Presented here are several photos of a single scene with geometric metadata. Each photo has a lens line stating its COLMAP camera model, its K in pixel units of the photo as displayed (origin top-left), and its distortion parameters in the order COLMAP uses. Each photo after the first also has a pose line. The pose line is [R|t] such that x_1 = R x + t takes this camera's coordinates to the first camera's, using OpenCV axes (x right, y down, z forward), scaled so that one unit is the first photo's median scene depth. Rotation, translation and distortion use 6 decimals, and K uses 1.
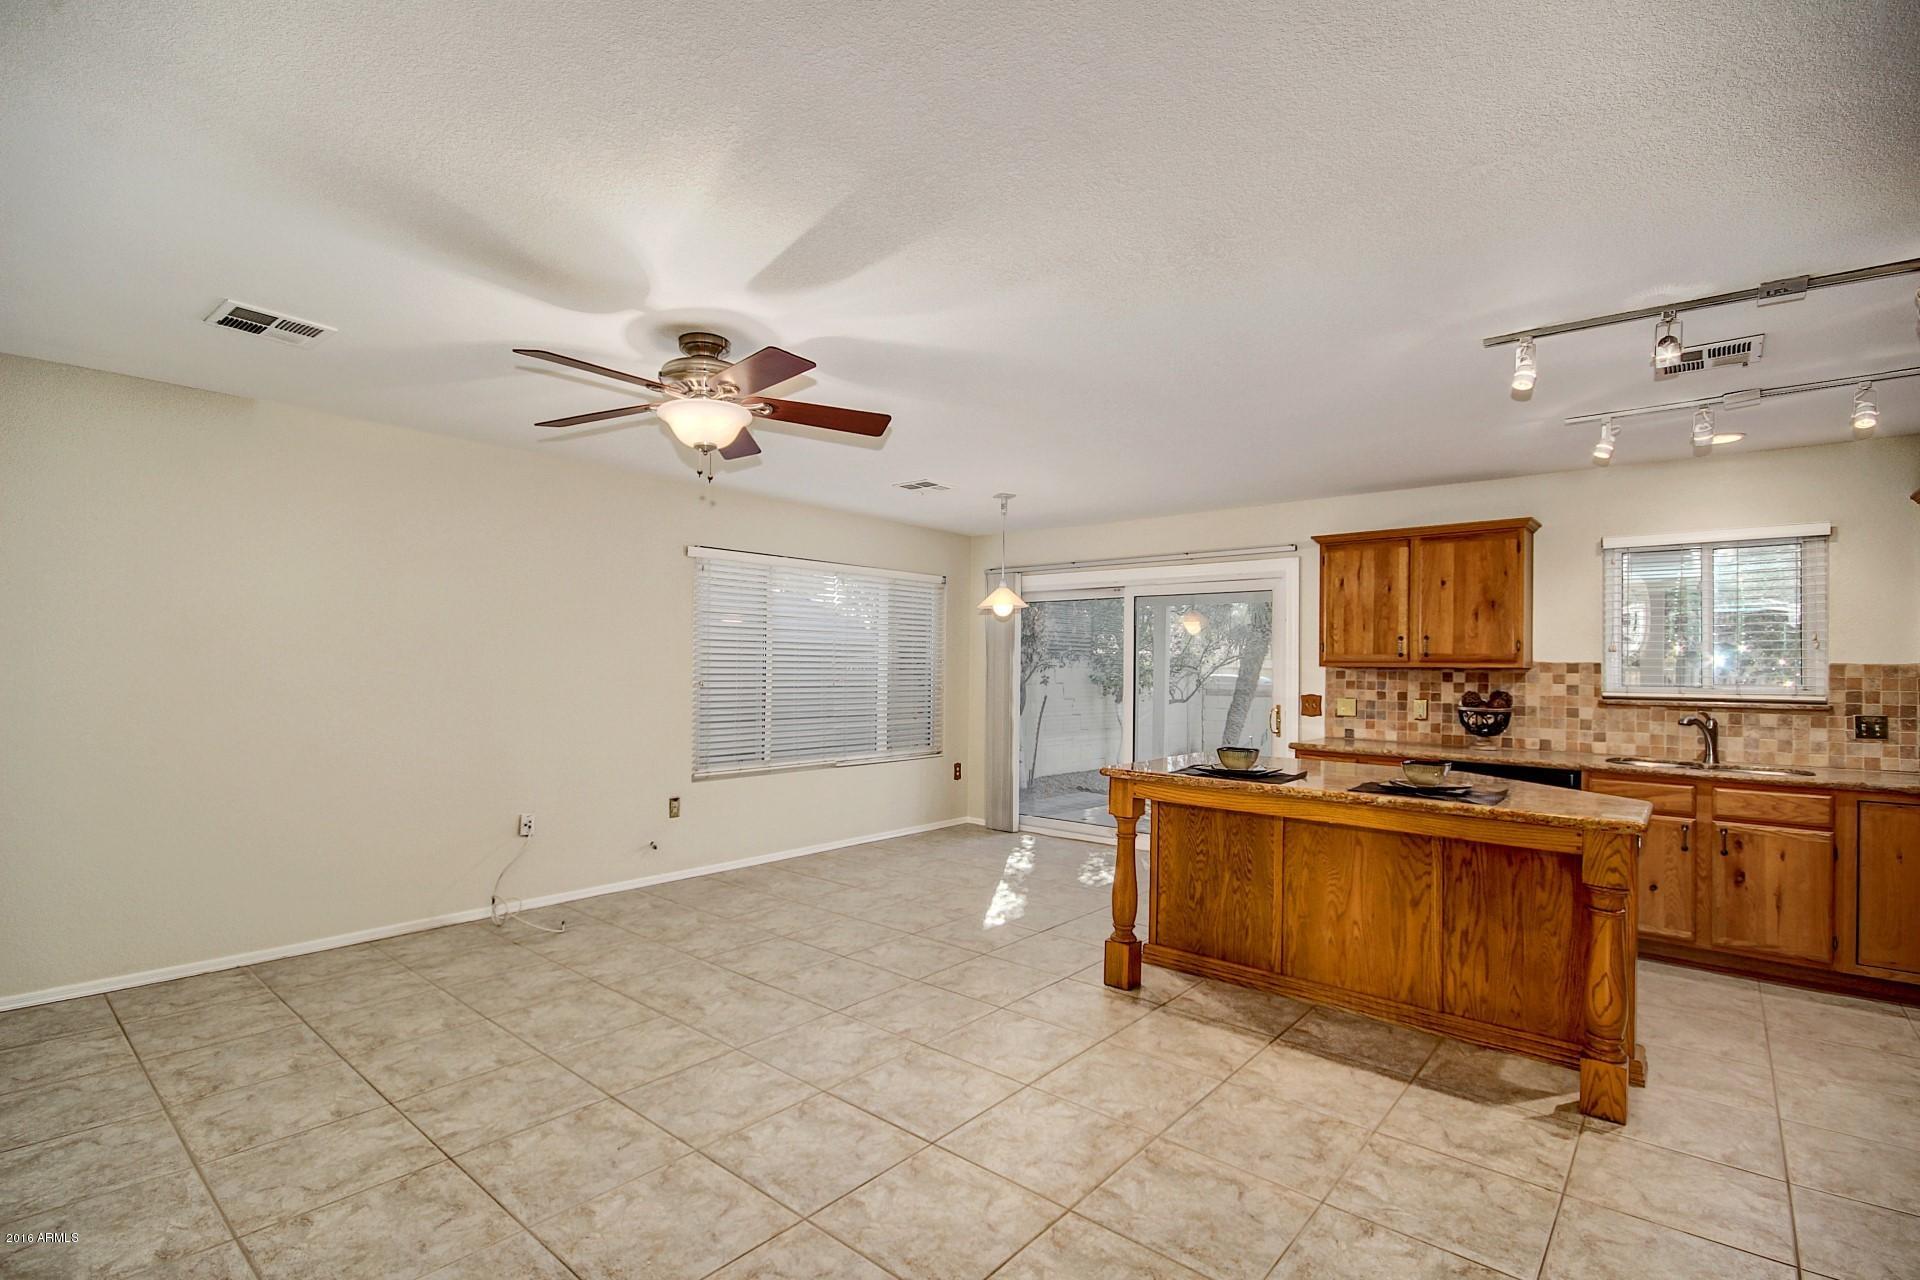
lens RADIAL K [[881.0, 0, 957.0], [0, 881.0, 652.8], [0, 0, 1]] dist [-0.000293, -0.001260]
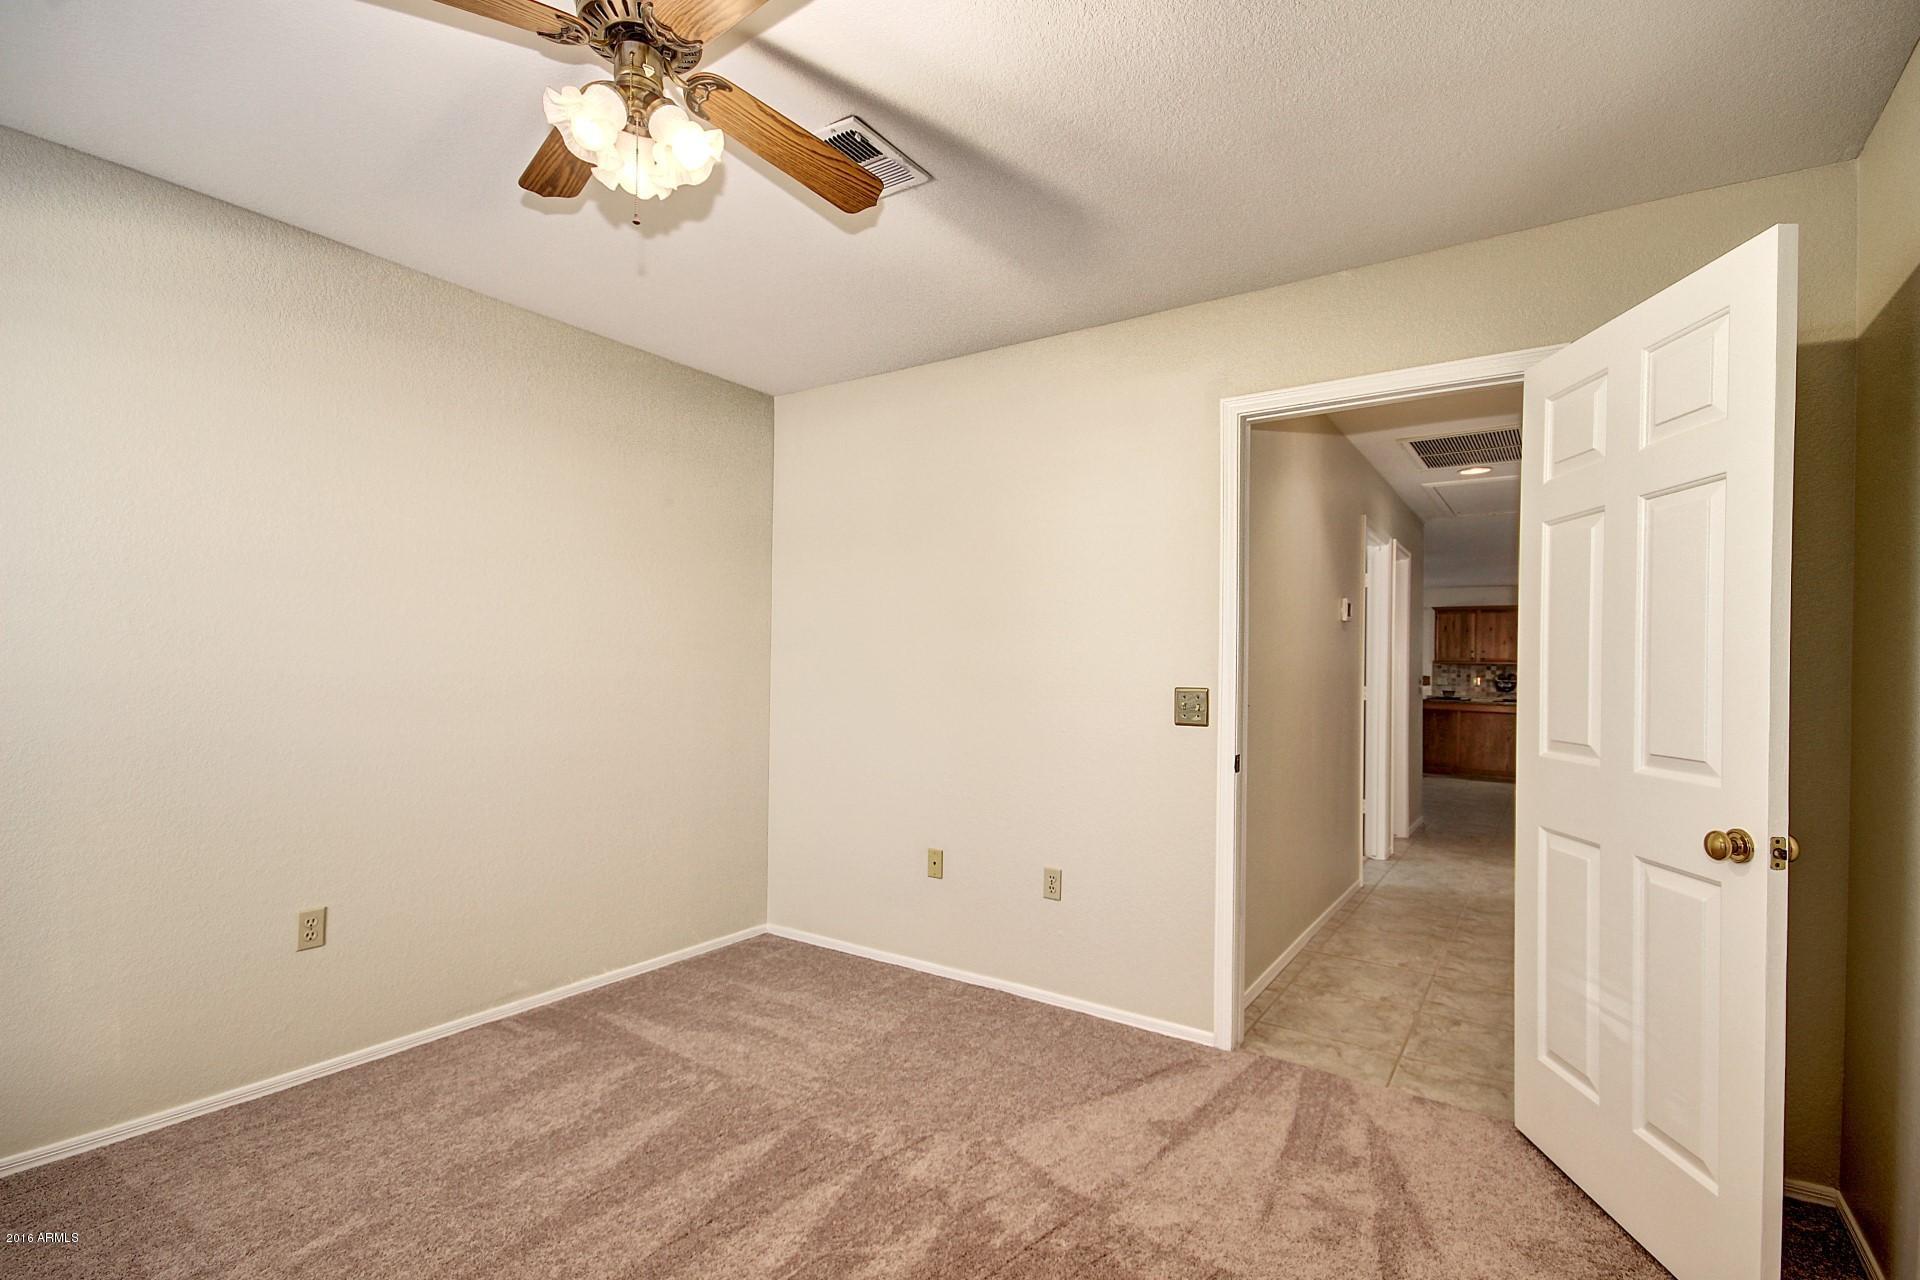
lens RADIAL K [[881.0, 0, 960.7], [0, 881.0, 648.2], [0, 0, 1]] dist [-0.000293, -0.001260]
pose [[0.993739, 0.005875, 0.111569, -1.128588], [-0.006145, 0.999979, 0.002081, -0.021919], [-0.111554, -0.002754, 0.993755, -1.209821]]
